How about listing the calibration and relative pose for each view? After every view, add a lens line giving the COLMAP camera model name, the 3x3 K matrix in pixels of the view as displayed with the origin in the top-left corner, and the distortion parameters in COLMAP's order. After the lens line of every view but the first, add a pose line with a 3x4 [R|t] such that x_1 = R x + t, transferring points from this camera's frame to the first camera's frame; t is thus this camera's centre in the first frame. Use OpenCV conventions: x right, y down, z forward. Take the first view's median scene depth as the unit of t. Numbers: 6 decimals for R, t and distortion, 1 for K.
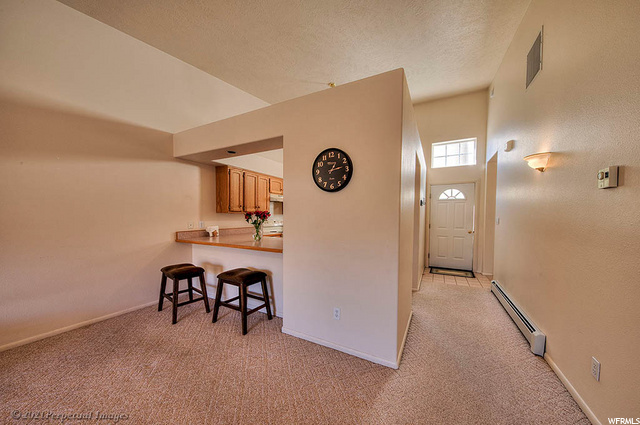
lens RADIAL K [[211.0, 0, 335.4], [0, 211.0, 223.4], [0, 0, 1]] dist [-0.001296, -0.000083]
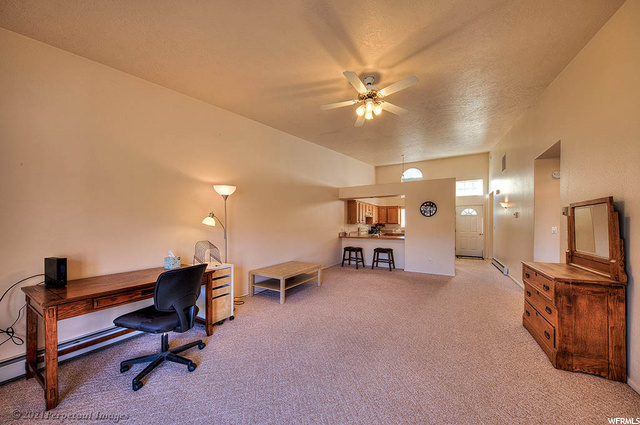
lens RADIAL K [[211.0, 0, 335.4], [0, 211.0, 223.4], [0, 0, 1]] dist [-0.001296, -0.000083]
pose [[0.999100, -0.005814, -0.042016, -0.643756], [0.004136, 0.999194, -0.039924, 0.028118], [0.042214, 0.039715, 0.998319, -1.049424]]
